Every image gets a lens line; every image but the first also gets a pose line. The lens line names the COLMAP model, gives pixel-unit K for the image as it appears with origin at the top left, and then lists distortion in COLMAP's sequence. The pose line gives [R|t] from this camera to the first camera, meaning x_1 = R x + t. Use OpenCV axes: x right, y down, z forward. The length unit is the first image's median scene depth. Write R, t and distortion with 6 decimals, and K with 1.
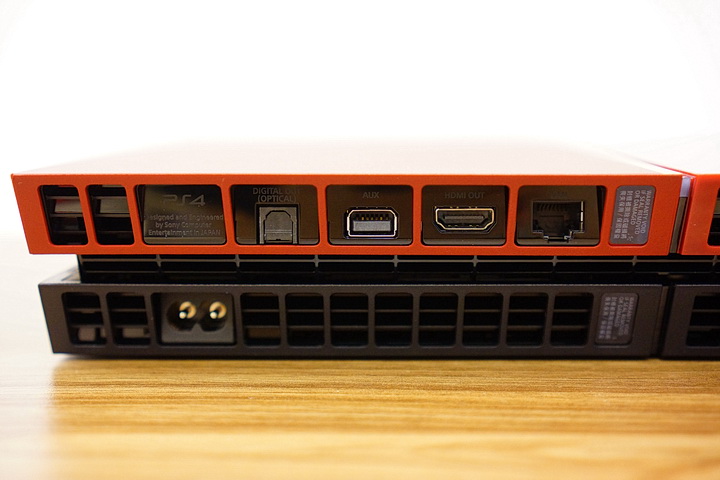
lens RADIAL K [[1113.7, 0, 360.0], [0, 1113.7, 240.0], [0, 0, 1]] dist [0.023728, 0.223102]
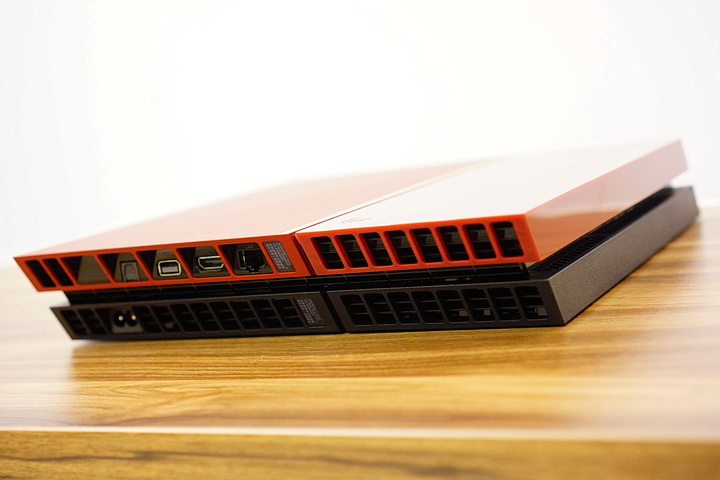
lens RADIAL K [[1113.7, 0, 360.0], [0, 1113.7, 240.0], [0, 0, 1]] dist [0.023728, 0.223102]
pose [[0.893549, -0.071288, -0.443270, 1.078355], [0.082673, 0.996556, 0.006384, -0.045459], [0.441289, -0.042351, 0.896365, -0.523205]]
